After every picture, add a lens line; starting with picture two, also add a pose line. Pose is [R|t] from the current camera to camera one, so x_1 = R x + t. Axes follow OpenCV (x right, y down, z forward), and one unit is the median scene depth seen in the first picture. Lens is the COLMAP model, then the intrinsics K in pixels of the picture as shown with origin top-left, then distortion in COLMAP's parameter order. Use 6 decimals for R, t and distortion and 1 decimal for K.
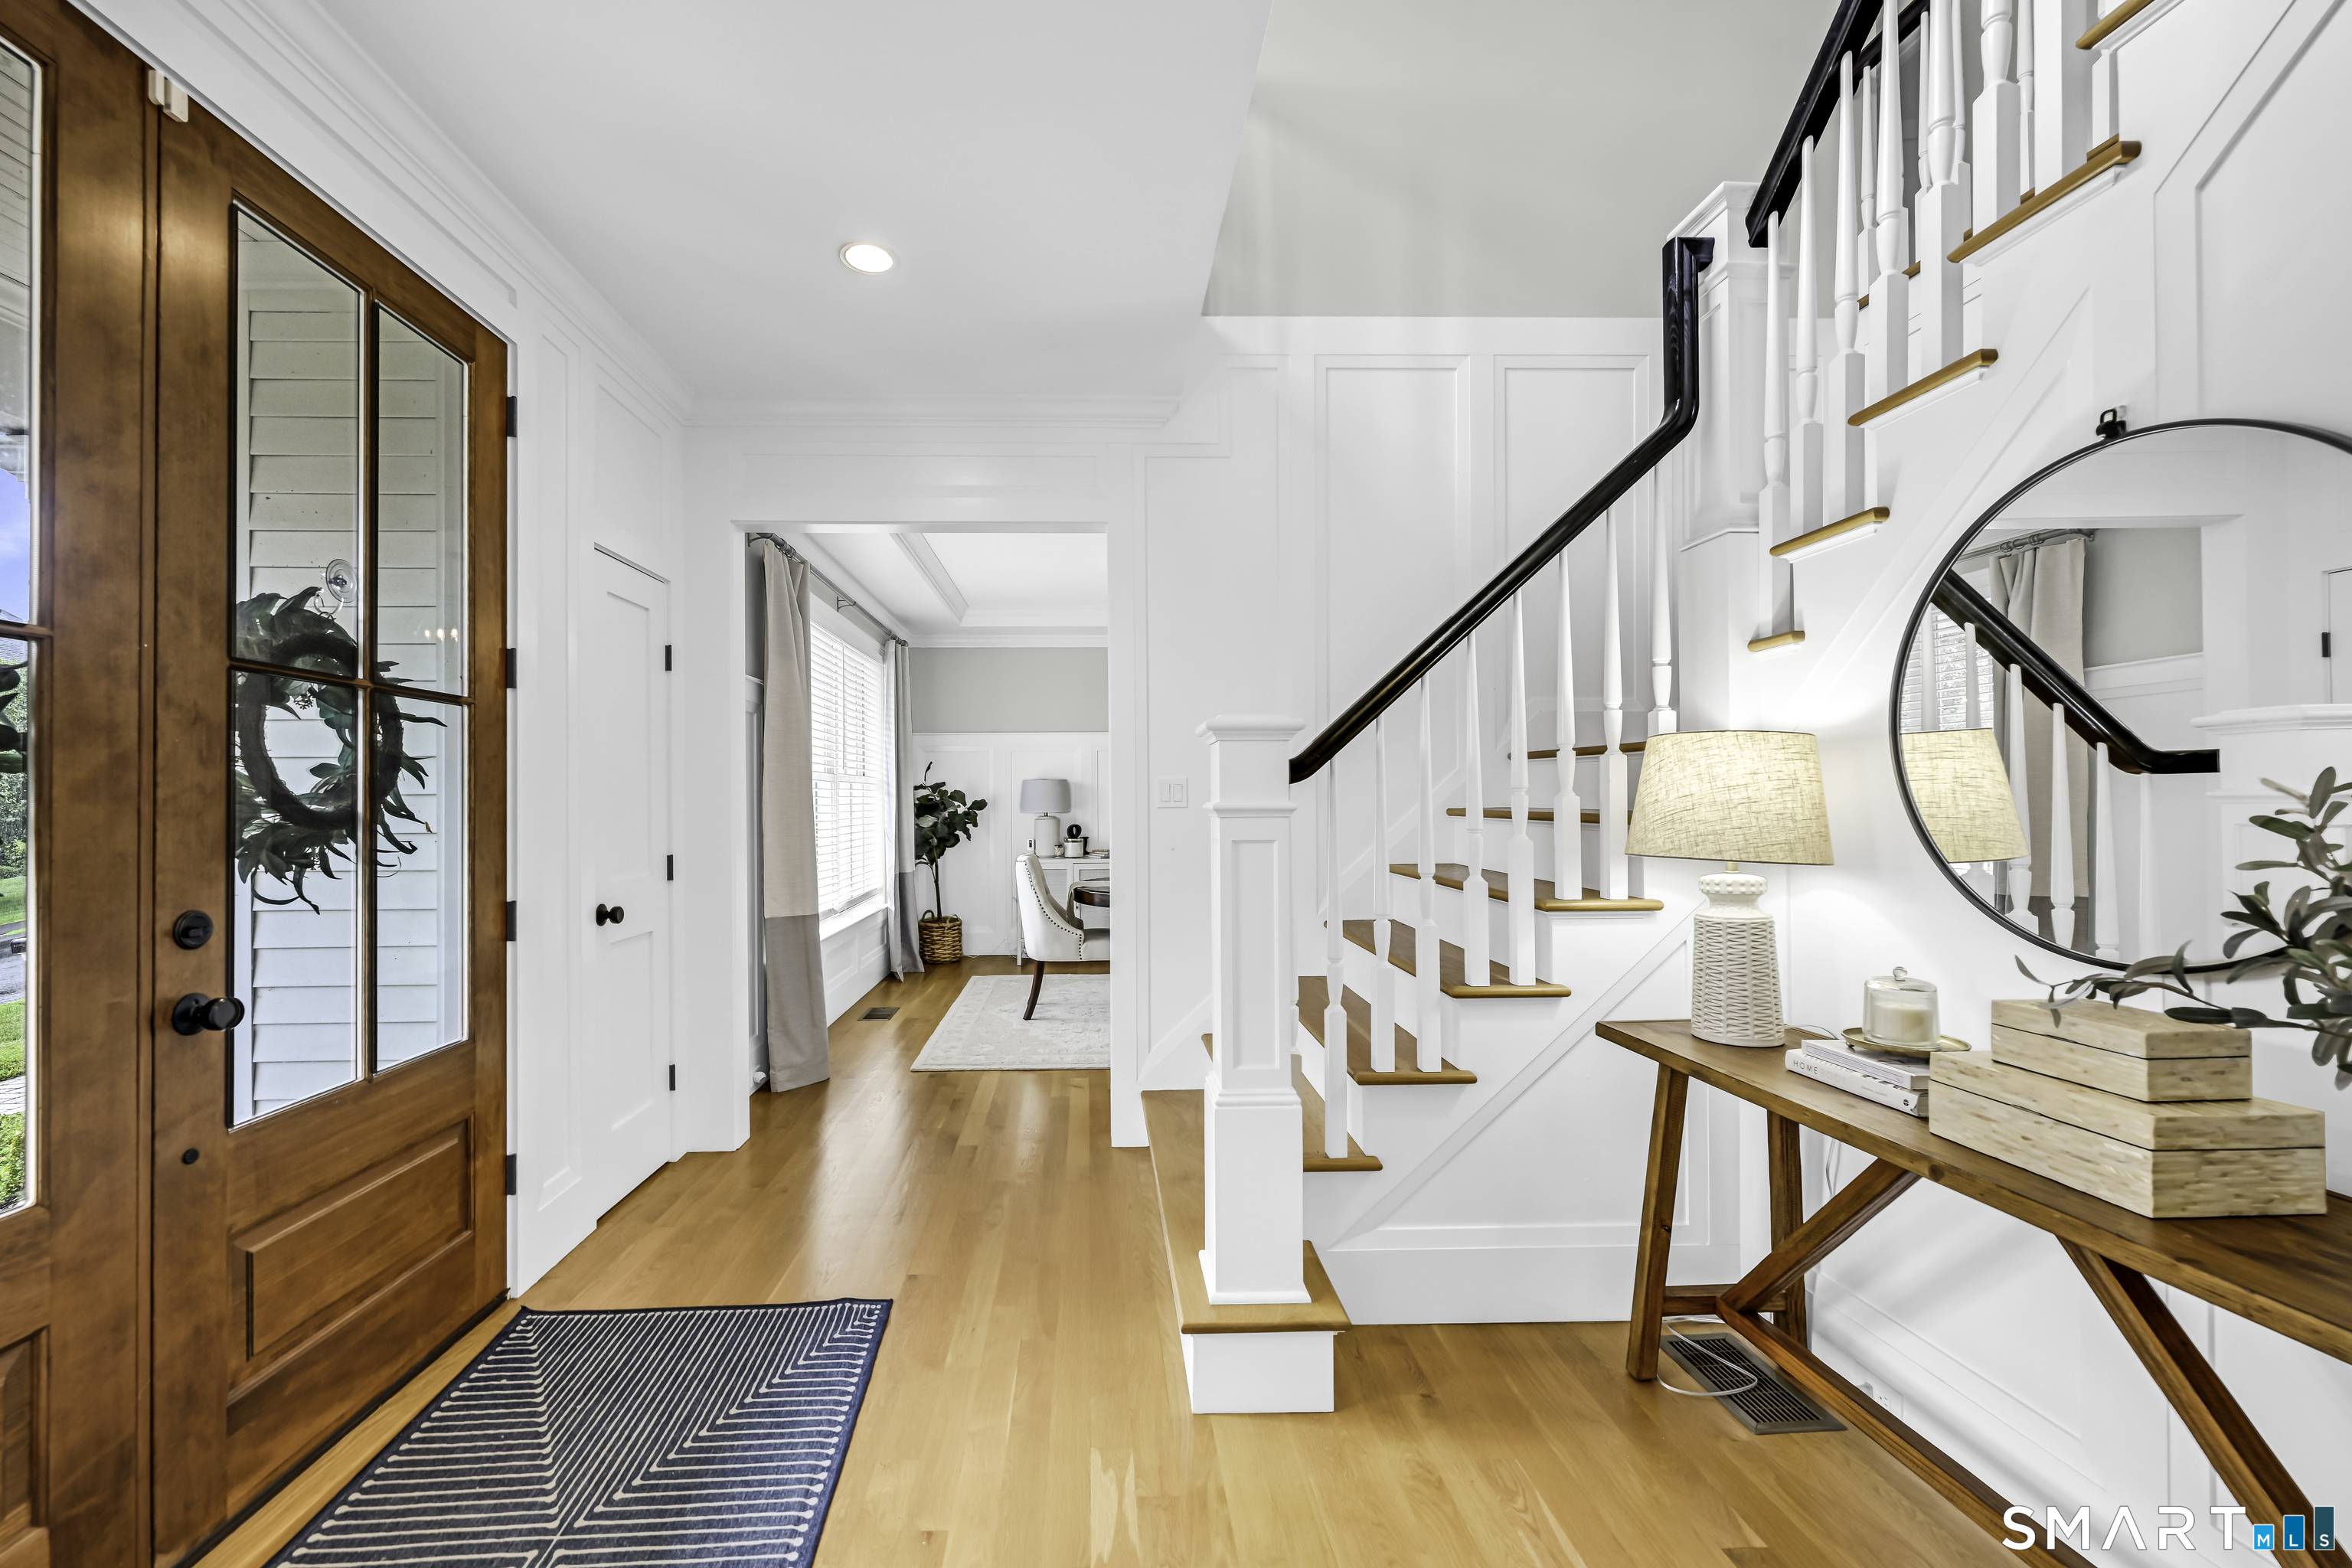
lens RADIAL K [[932.6, 0, 1165.3], [0, 932.6, 791.7], [0, 0, 1]] dist [-0.000310, 0.000242]
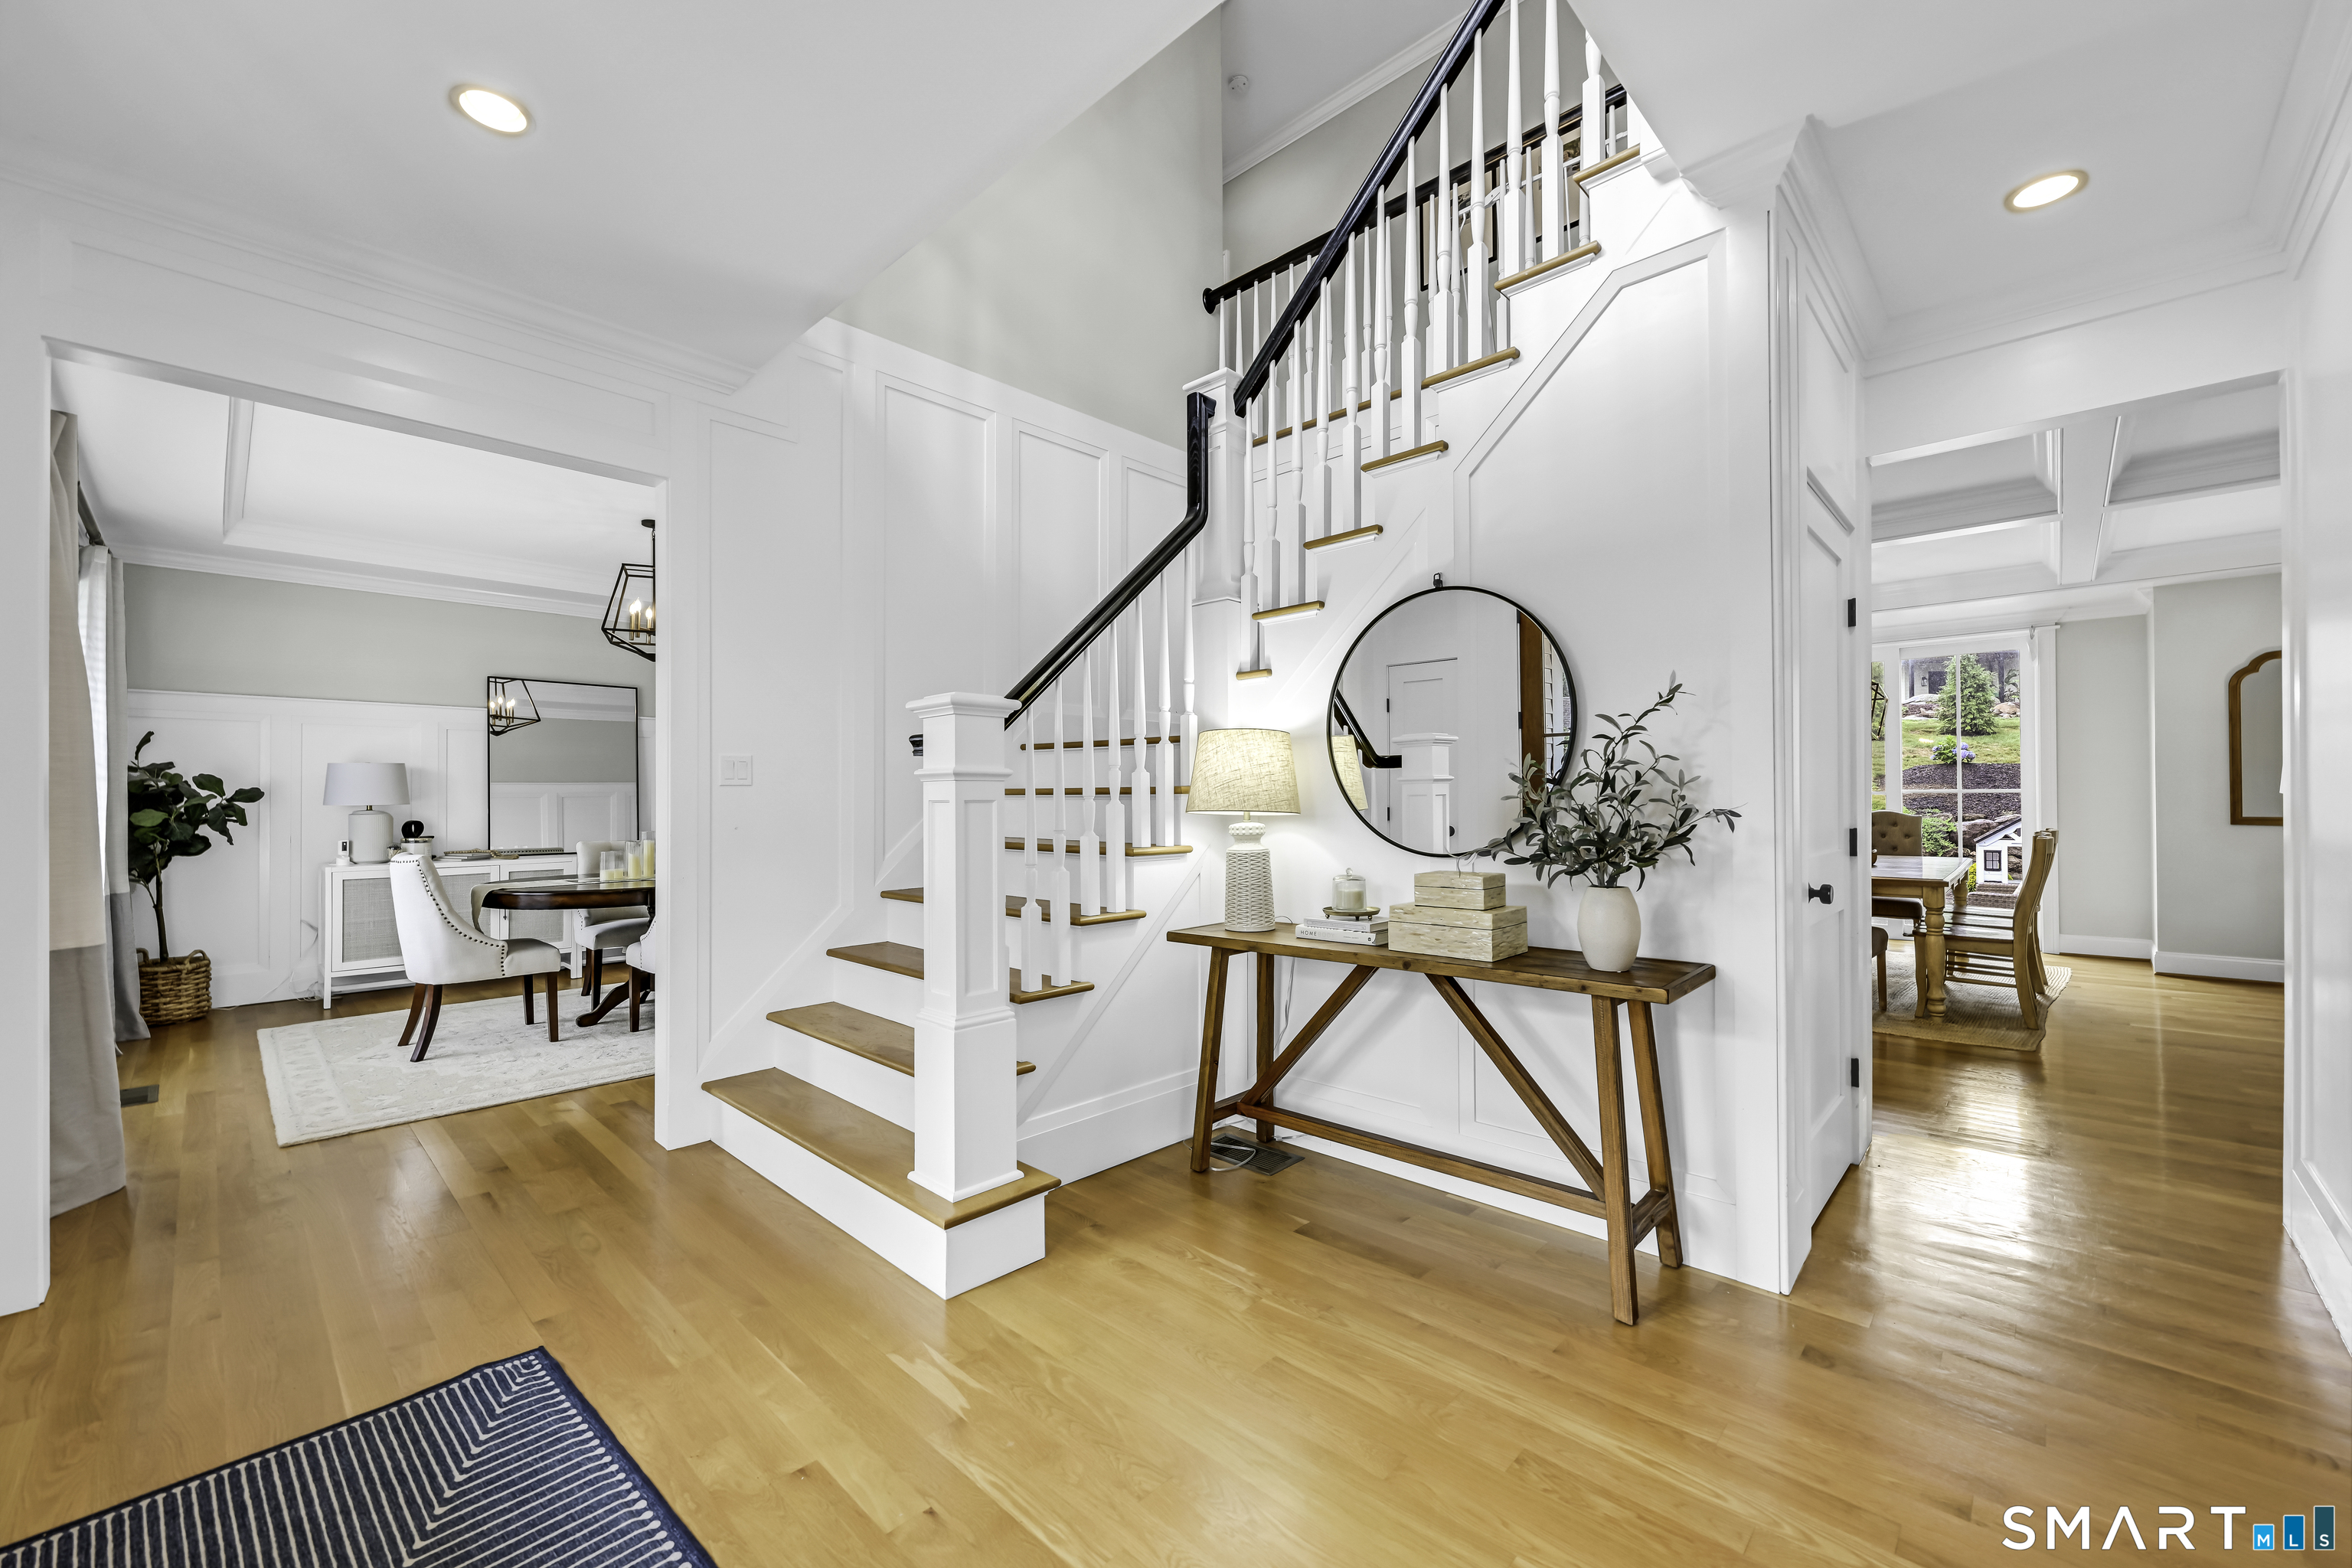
lens RADIAL K [[932.6, 0, 1146.3], [0, 932.6, 793.5], [0, 0, 1]] dist [-0.000310, 0.000242]
pose [[0.724389, 0.008982, 0.689332, -0.517702], [-0.002241, 0.999941, -0.010674, 0.051050], [-0.689387, 0.006187, 0.724367, -0.000306]]
